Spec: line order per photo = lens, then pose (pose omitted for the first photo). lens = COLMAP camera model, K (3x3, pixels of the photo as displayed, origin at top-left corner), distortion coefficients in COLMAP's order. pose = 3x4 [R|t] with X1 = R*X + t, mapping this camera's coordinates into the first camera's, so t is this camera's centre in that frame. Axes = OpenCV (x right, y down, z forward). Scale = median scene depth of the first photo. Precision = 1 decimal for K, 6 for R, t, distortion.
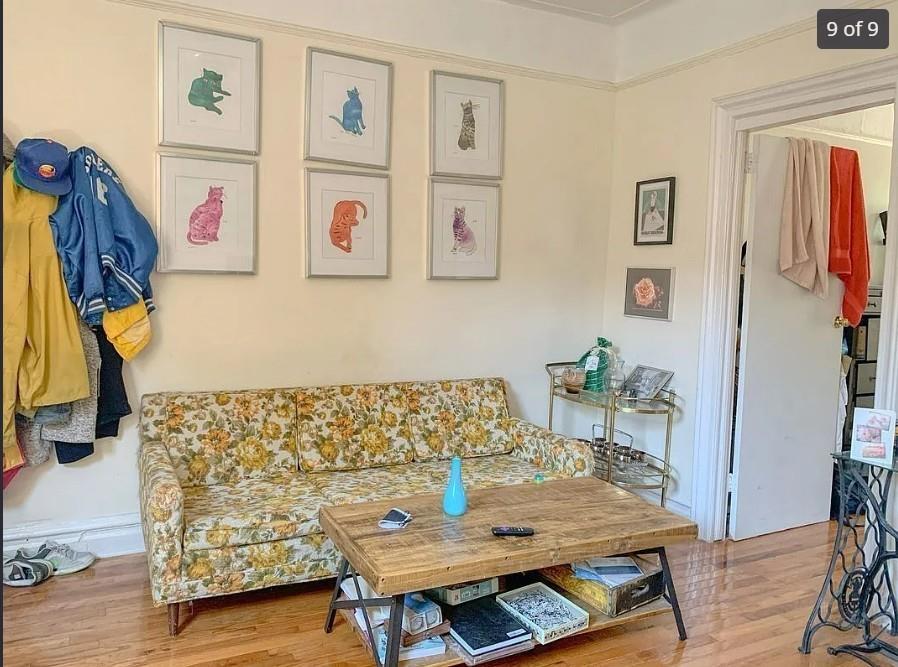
lens RADIAL K [[683.5, 0, 454.3], [0, 683.5, 332.4], [0, 0, 1]] dist [-0.013796, -0.006118]
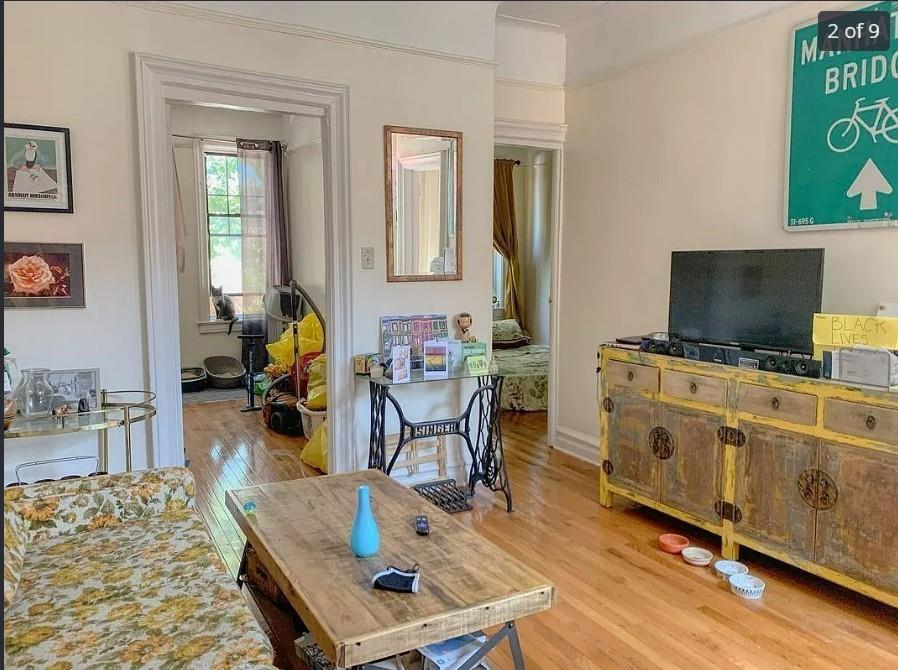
lens RADIAL K [[683.5, 0, 455.9], [0, 683.5, 330.9], [0, 0, 1]] dist [-0.013796, -0.006118]
pose [[-0.064852, -0.129546, 0.989450, -0.566271], [0.075905, 0.988025, 0.134334, -0.071607], [-0.995004, 0.083816, -0.054242, 0.659933]]
